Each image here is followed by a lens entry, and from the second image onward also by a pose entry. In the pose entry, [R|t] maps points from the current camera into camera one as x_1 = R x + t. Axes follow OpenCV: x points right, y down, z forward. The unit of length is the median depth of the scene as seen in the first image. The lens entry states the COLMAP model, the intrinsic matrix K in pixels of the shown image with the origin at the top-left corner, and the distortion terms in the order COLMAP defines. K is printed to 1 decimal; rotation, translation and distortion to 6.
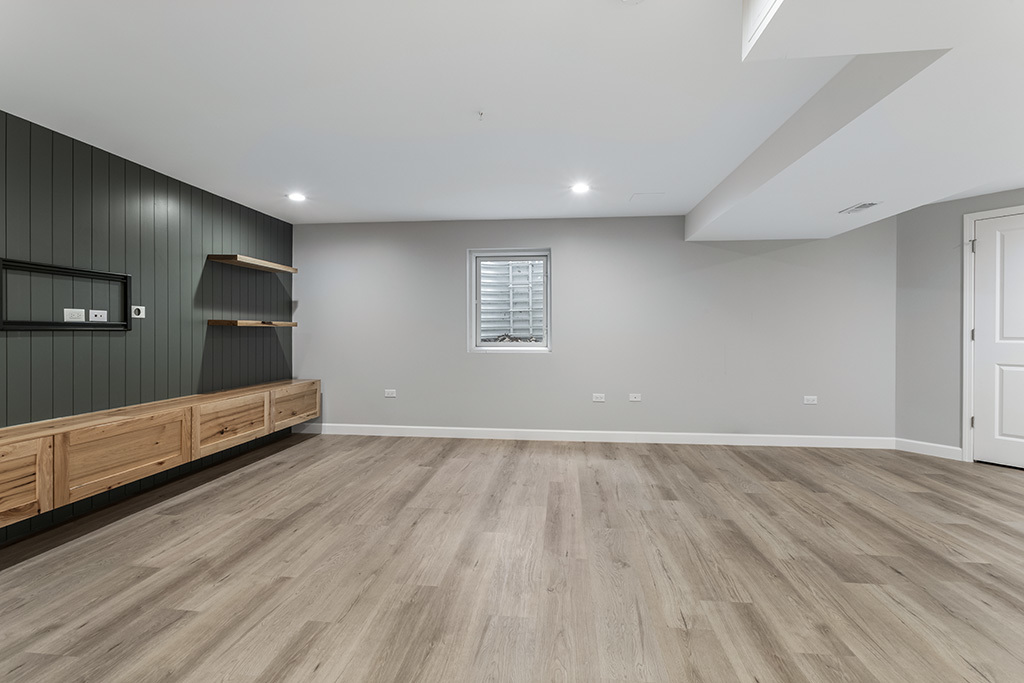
lens RADIAL K [[485.1, 0, 507.9], [0, 485.1, 333.5], [0, 0, 1]] dist [-0.000170, 0.000504]
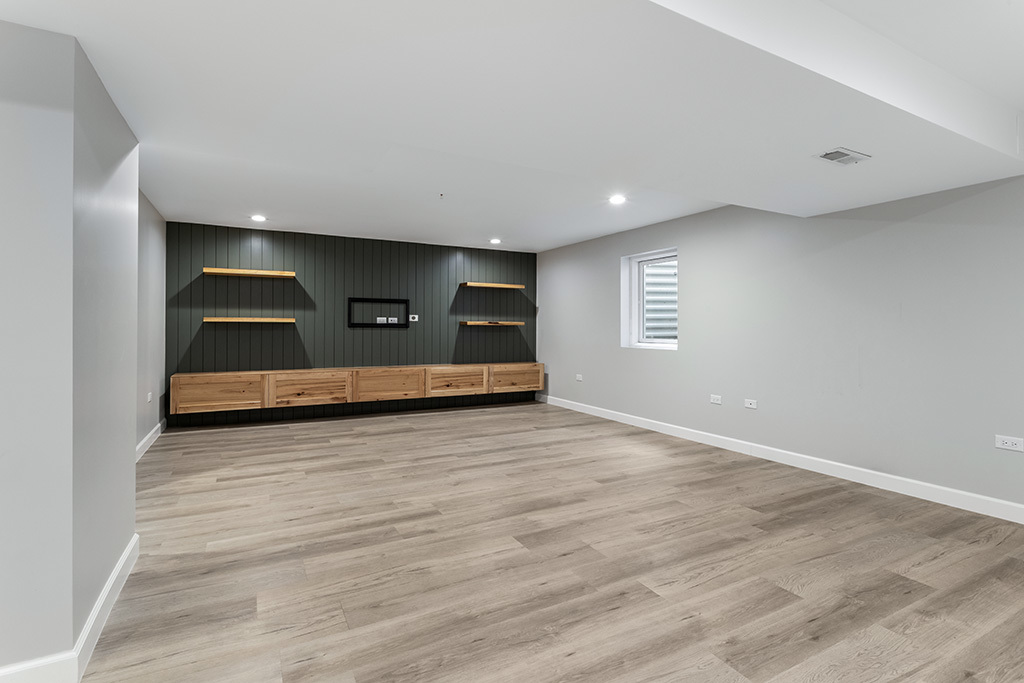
lens RADIAL K [[486.3, 0, 506.3], [0, 486.3, 328.6], [0, 0, 1]] dist [-0.001076, 0.001280]
pose [[0.569018, 0.001567, -0.822324, 1.143567], [-0.008607, 0.999955, -0.004050, 0.003557], [0.822280, 0.009382, 0.569006, 0.205938]]
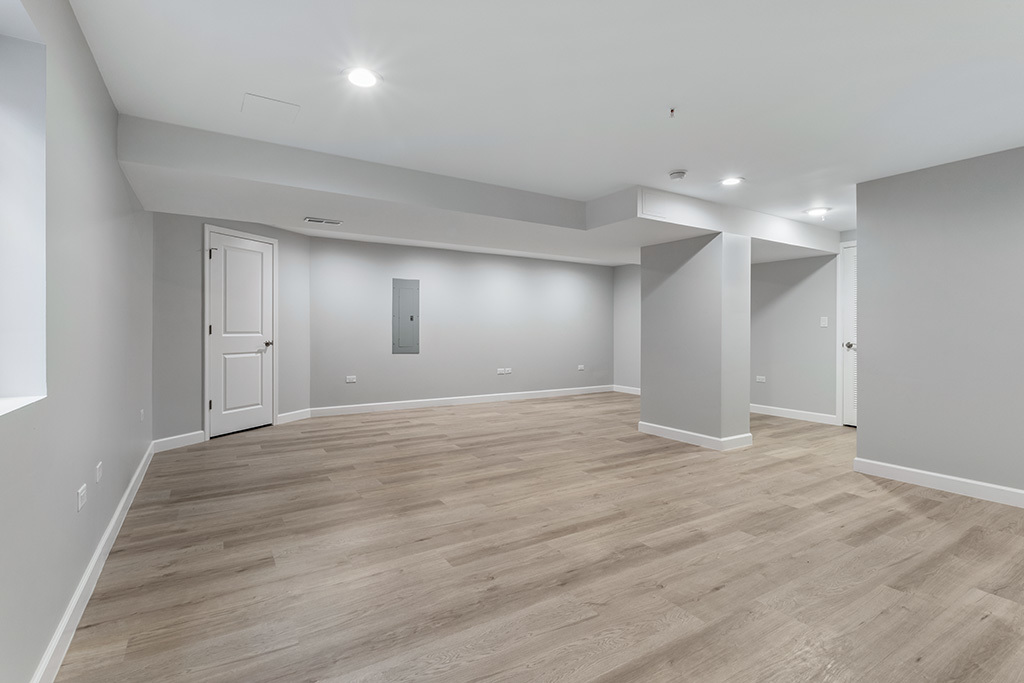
lens RADIAL K [[486.3, 0, 506.3], [0, 486.3, 328.6], [0, 0, 1]] dist [-0.001076, 0.001280]
pose [[-0.620505, -0.001926, 0.784200, -0.511102], [0.000517, 0.999996, 0.002865, -0.004137], [-0.784202, 0.002184, -0.620502, 1.527922]]
